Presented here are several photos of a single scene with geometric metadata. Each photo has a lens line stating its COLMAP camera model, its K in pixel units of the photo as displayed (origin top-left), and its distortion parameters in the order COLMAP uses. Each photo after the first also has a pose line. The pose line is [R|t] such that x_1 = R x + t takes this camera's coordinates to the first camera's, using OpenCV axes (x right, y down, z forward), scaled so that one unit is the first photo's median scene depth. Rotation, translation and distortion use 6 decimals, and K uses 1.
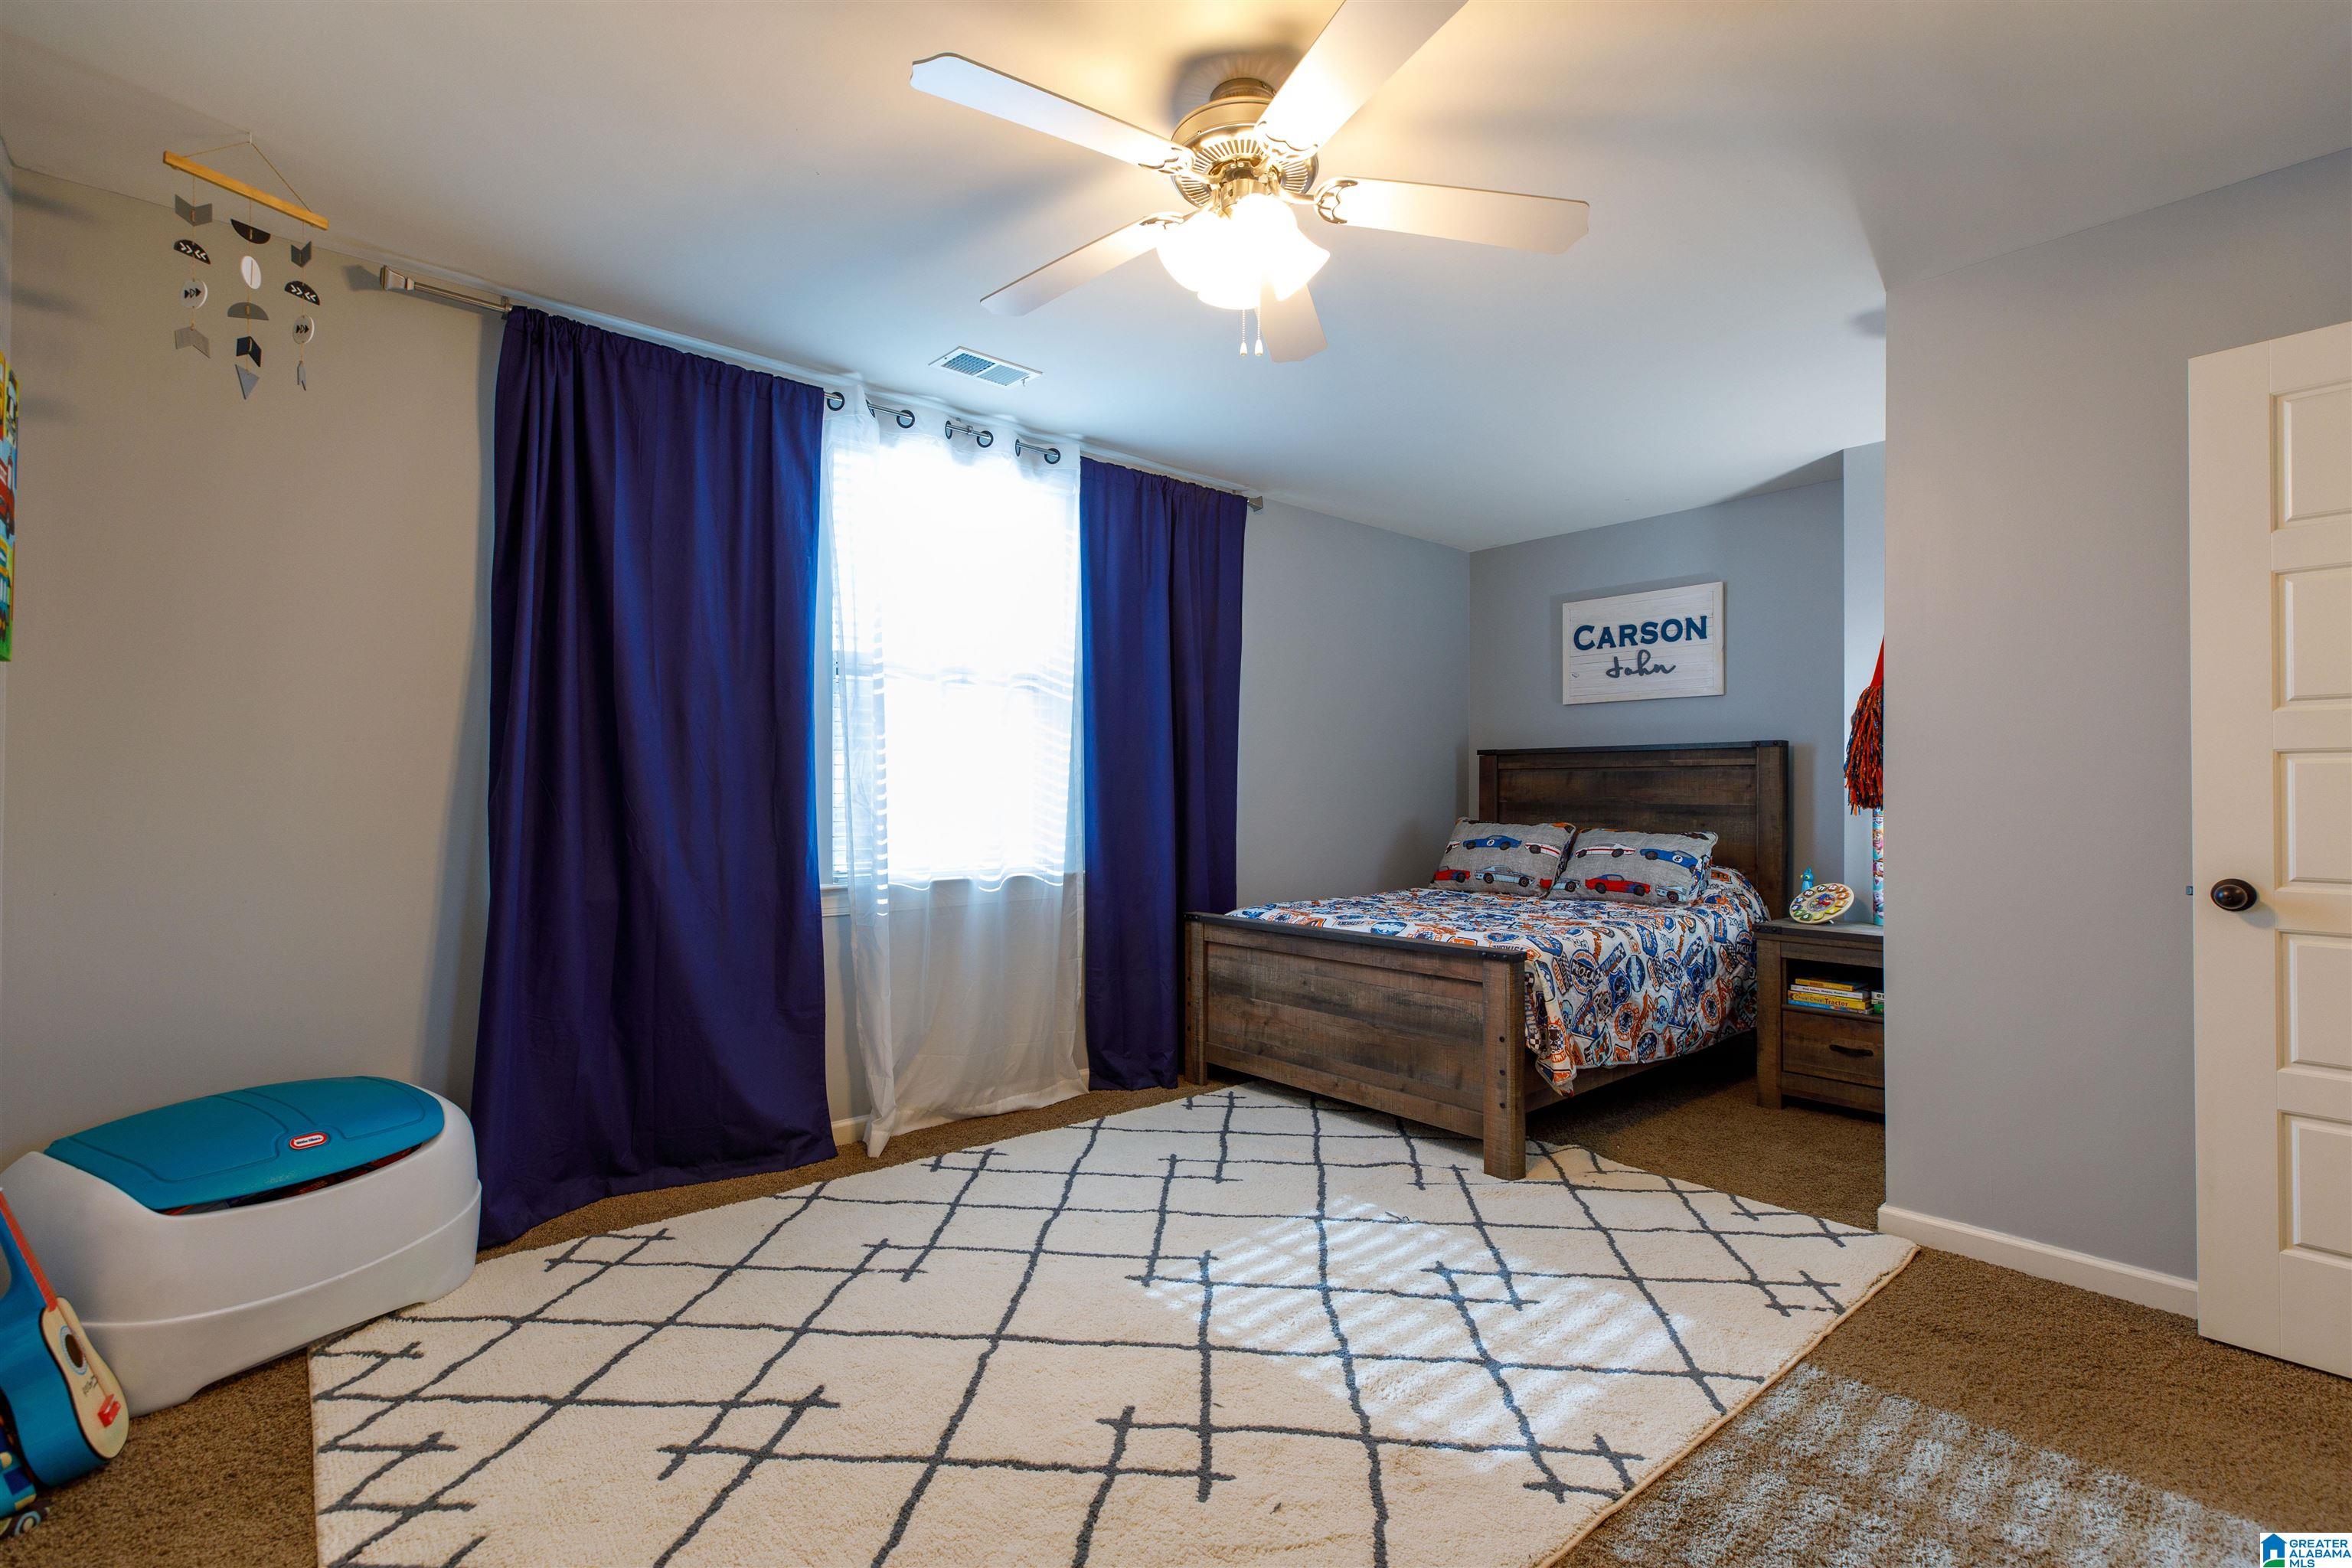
lens RADIAL K [[1050.7, 0, 1181.0], [0, 1050.7, 781.2], [0, 0, 1]] dist [0.006343, -0.001050]
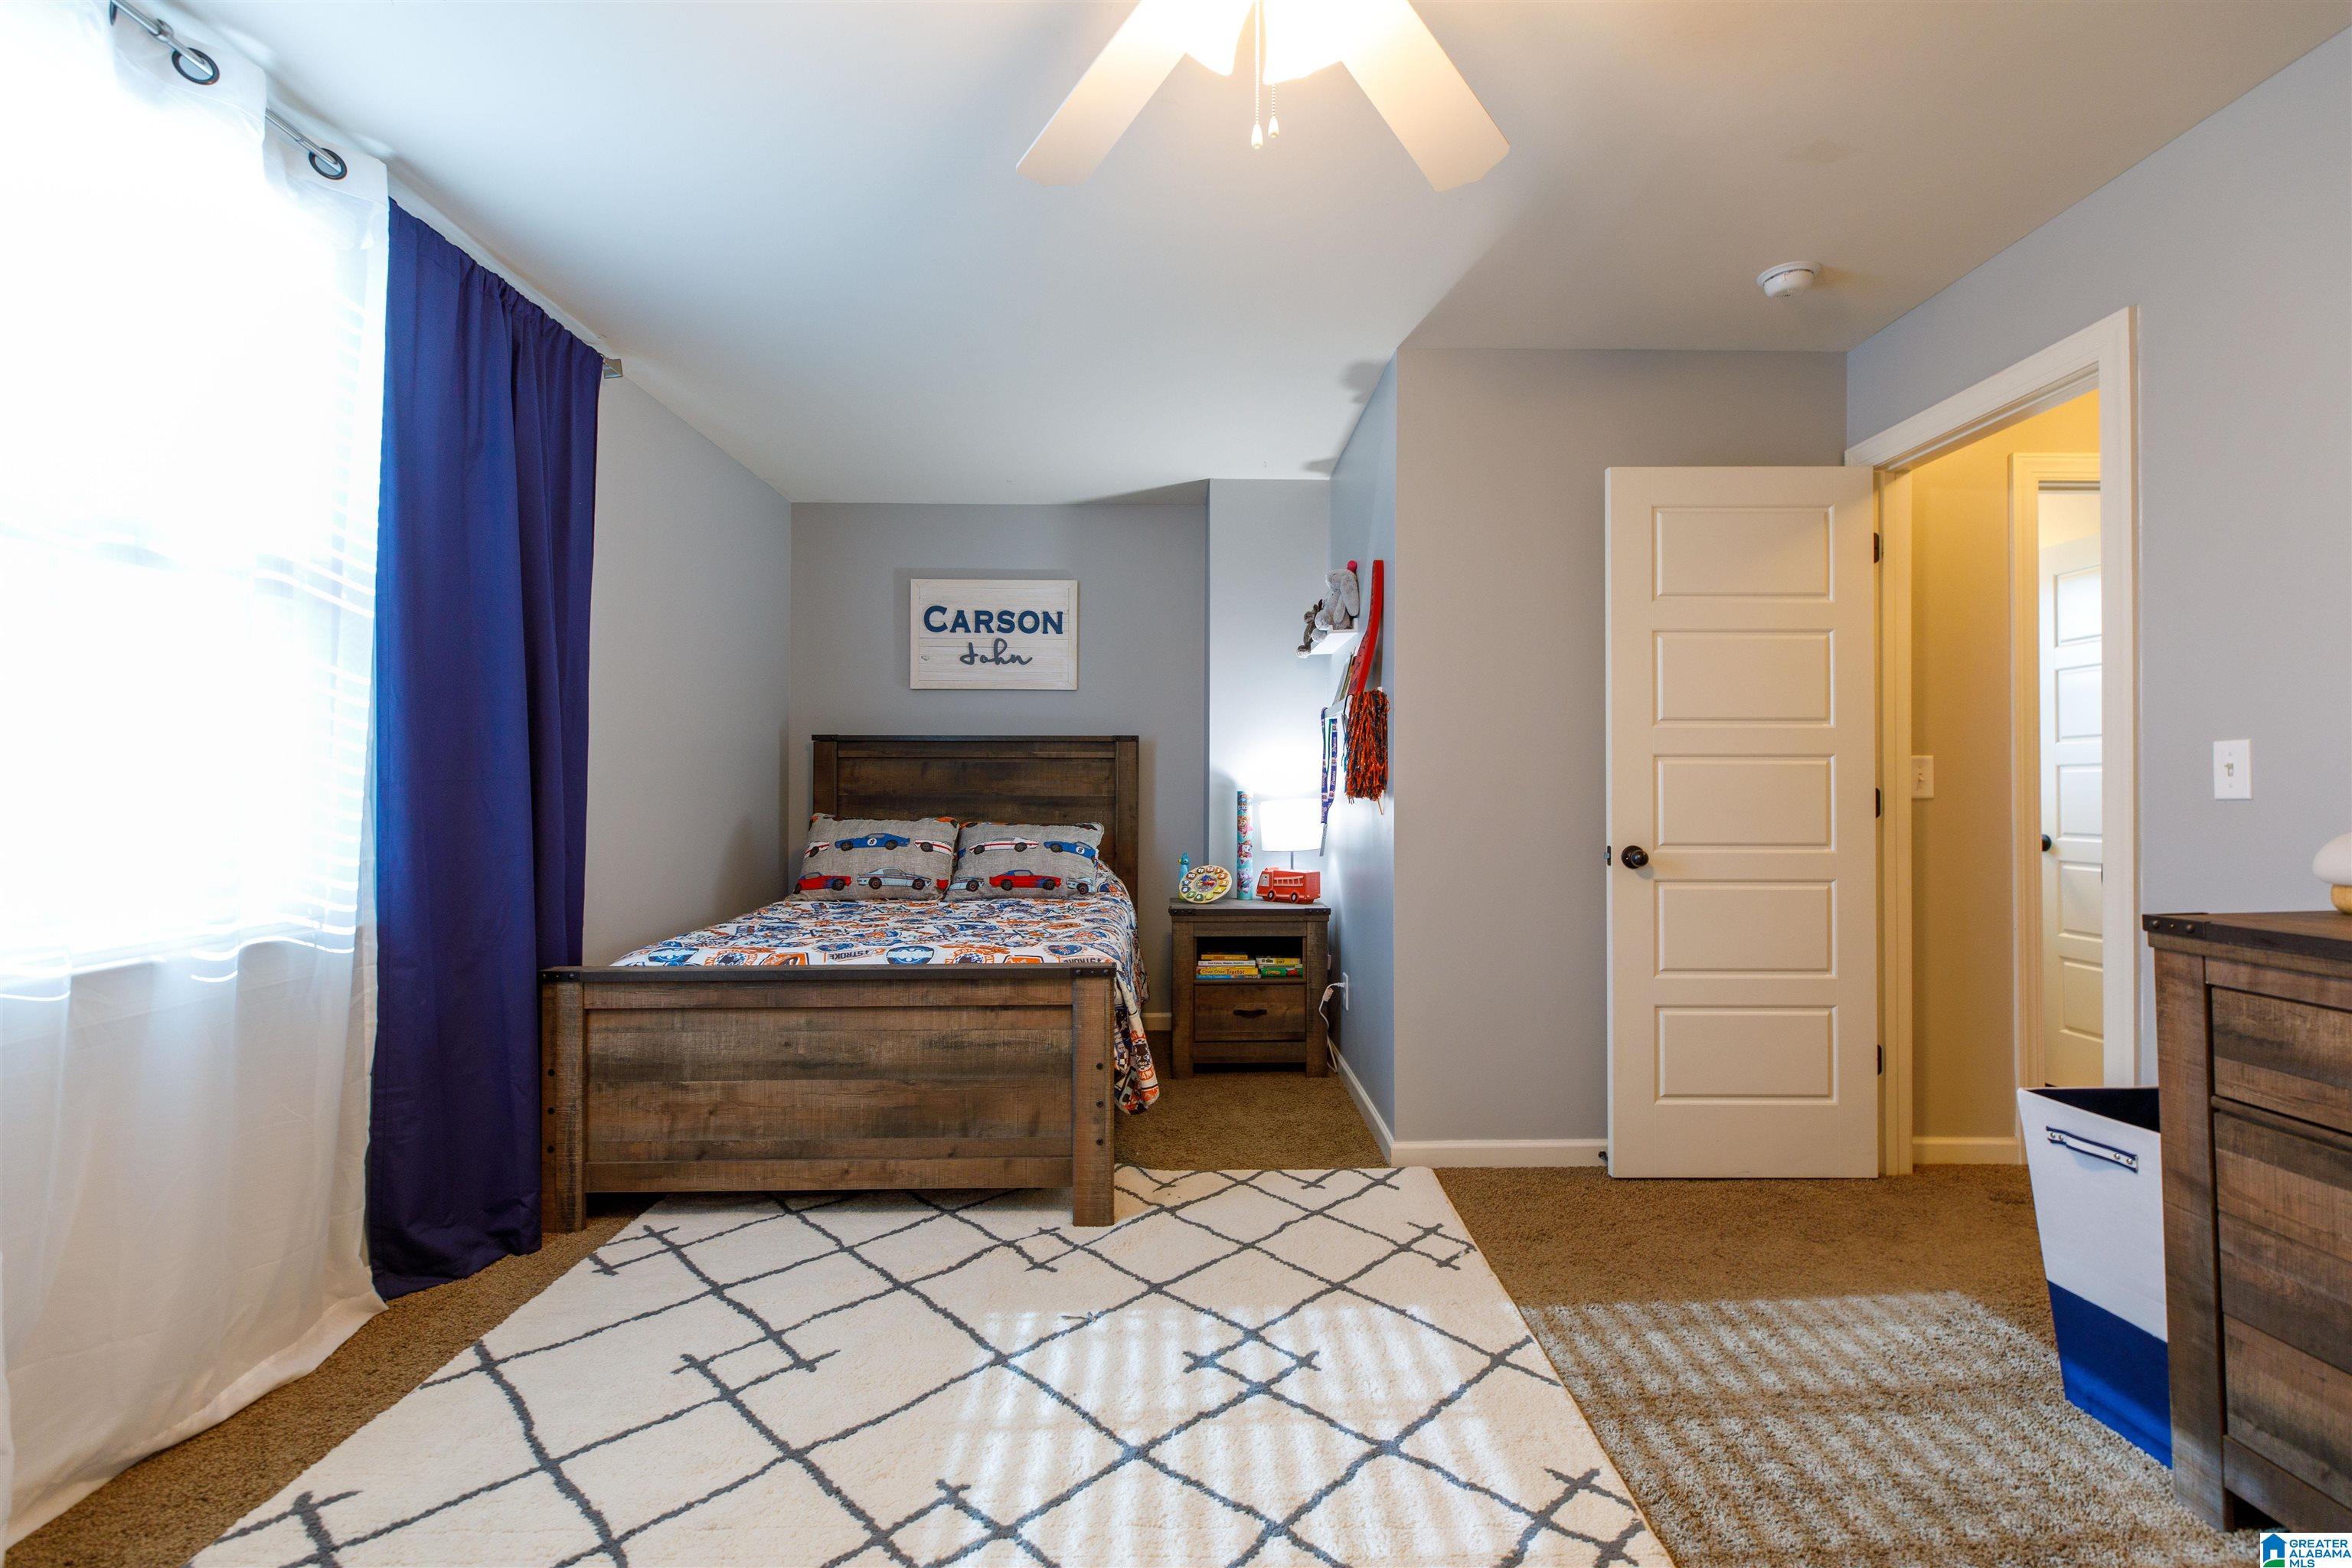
lens RADIAL K [[1050.7, 0, 1185.4], [0, 1050.7, 777.8], [0, 0, 1]] dist [0.006343, -0.001050]
pose [[0.644782, 0.005561, 0.764347, -0.286877], [-0.008524, 0.999964, -0.000084, 0.005026], [-0.764319, -0.006461, 0.644806, 0.348666]]
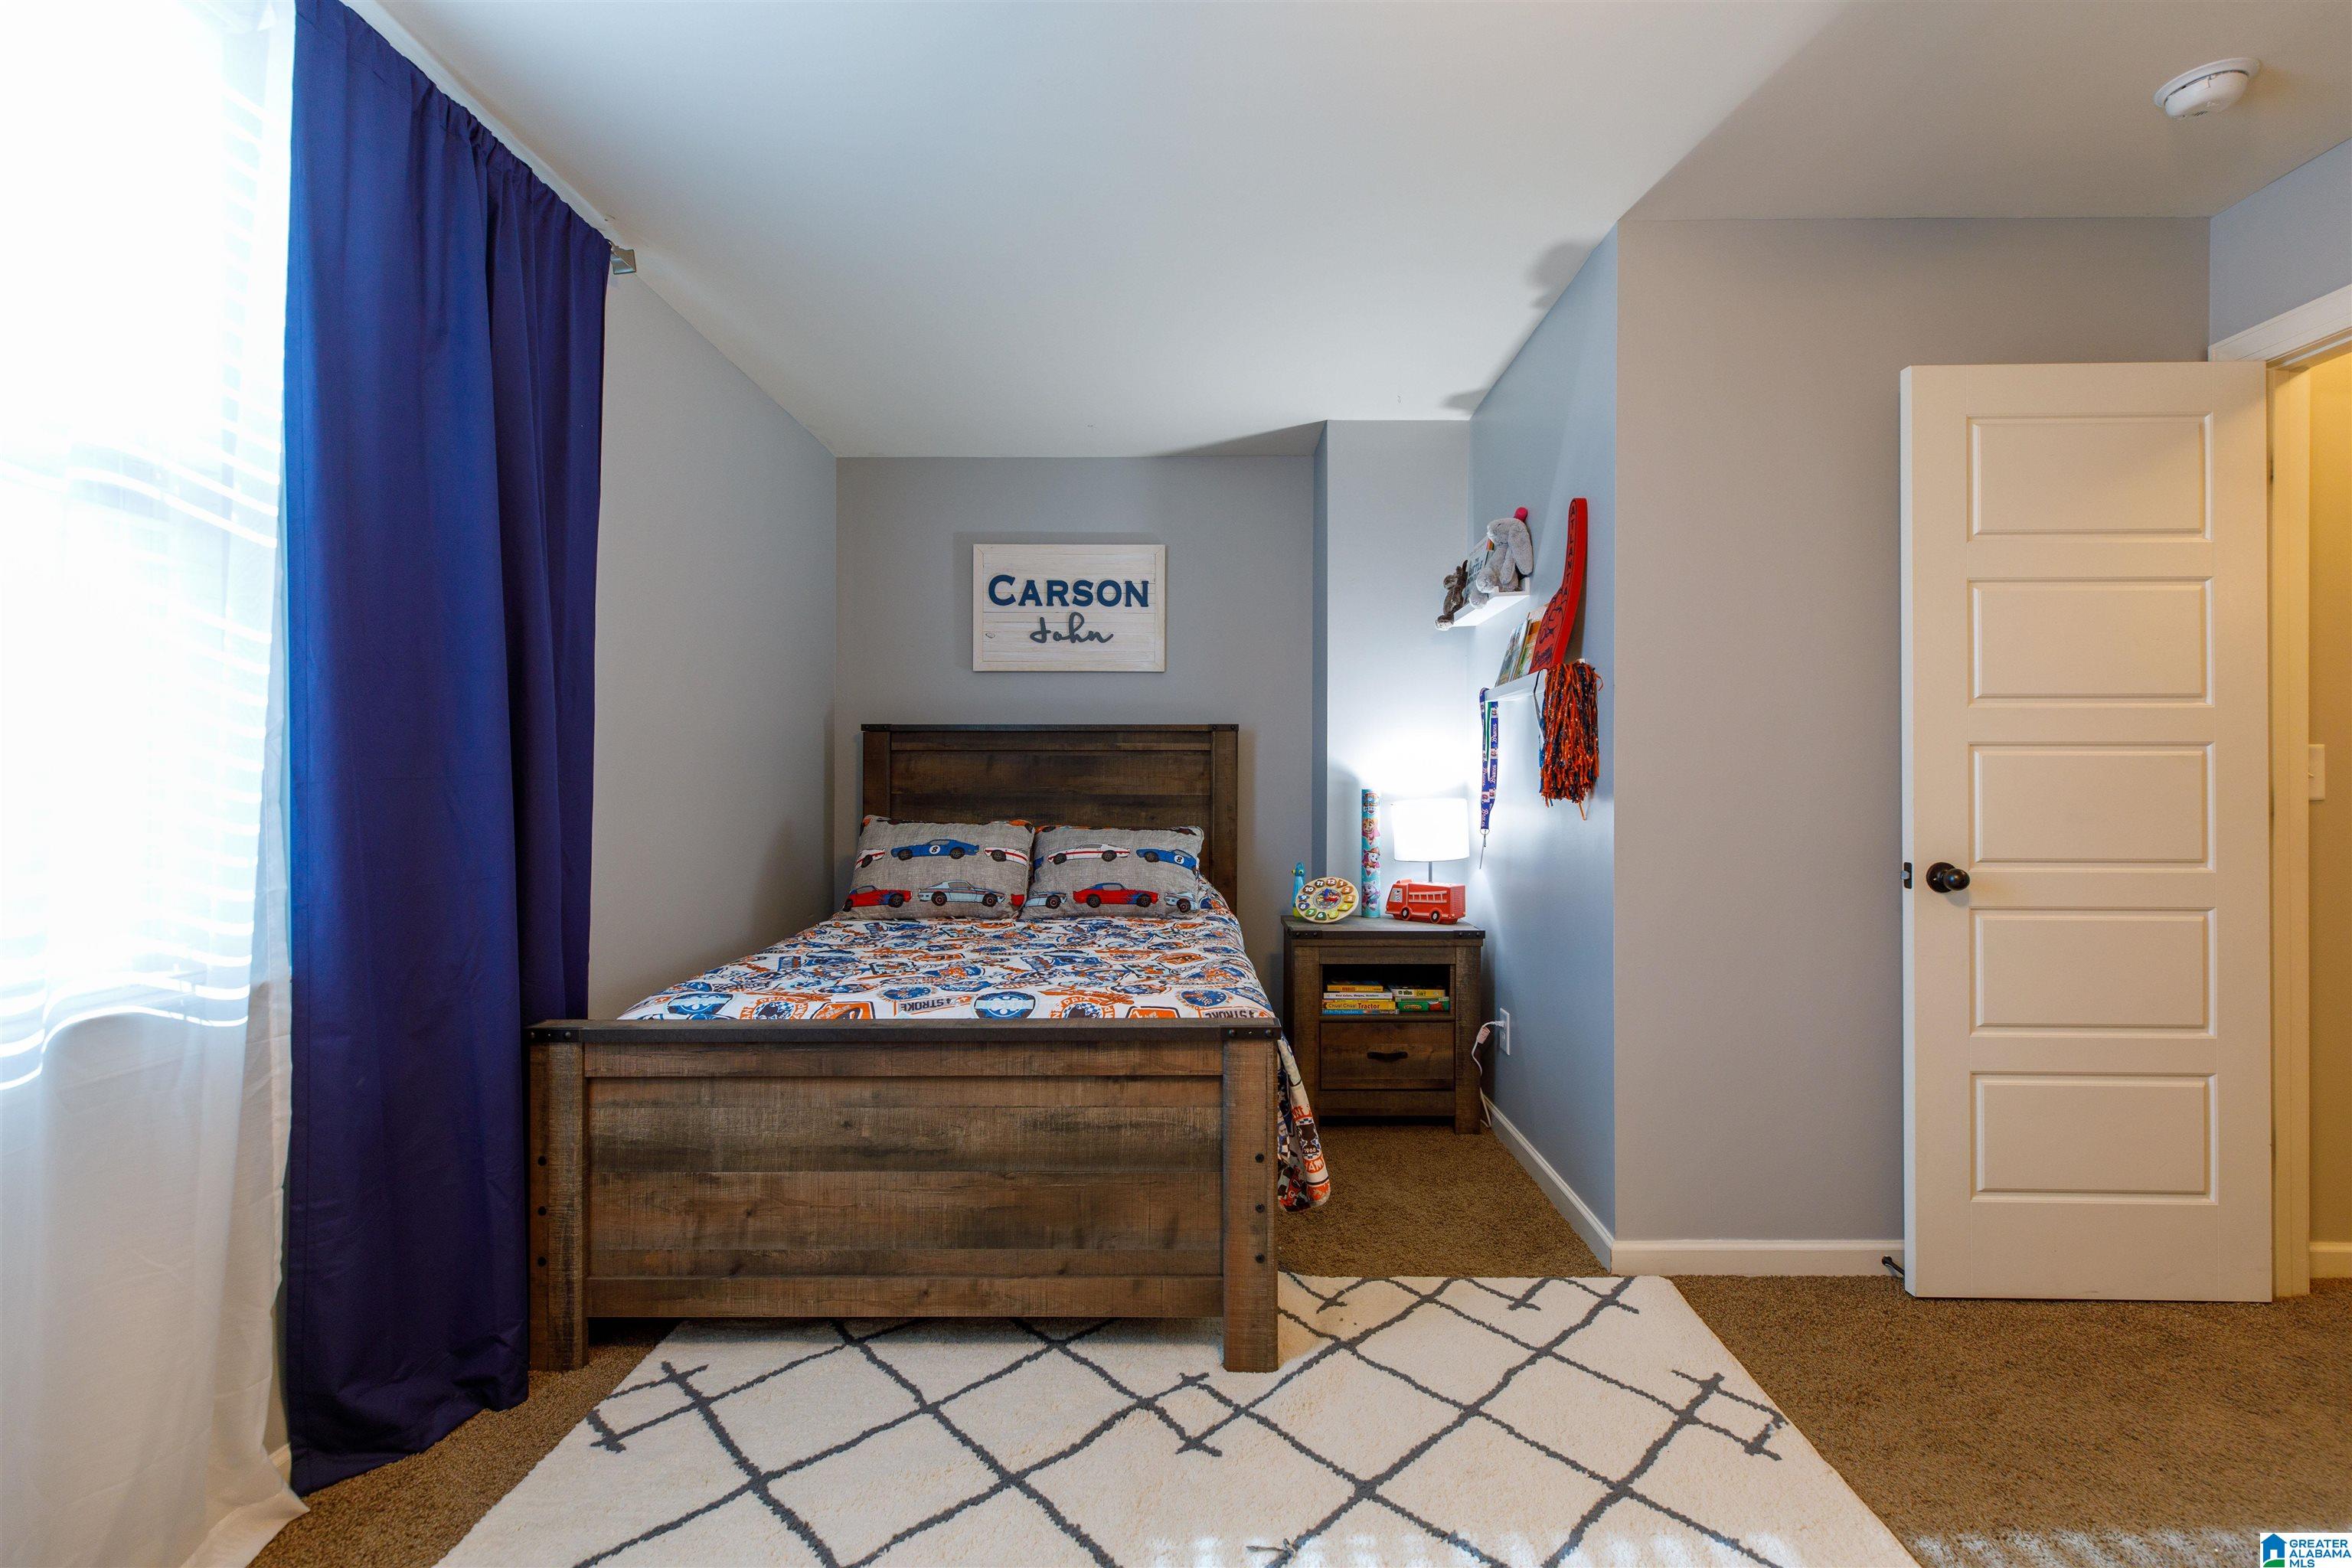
lens RADIAL K [[1050.7, 0, 1187.3], [0, 1050.7, 778.8], [0, 0, 1]] dist [0.006343, -0.001050]
pose [[0.664204, 0.000992, 0.747551, -0.194938], [-0.007830, 0.999953, 0.005630, 0.005146], [-0.747511, -0.009593, 0.664181, 0.543701]]
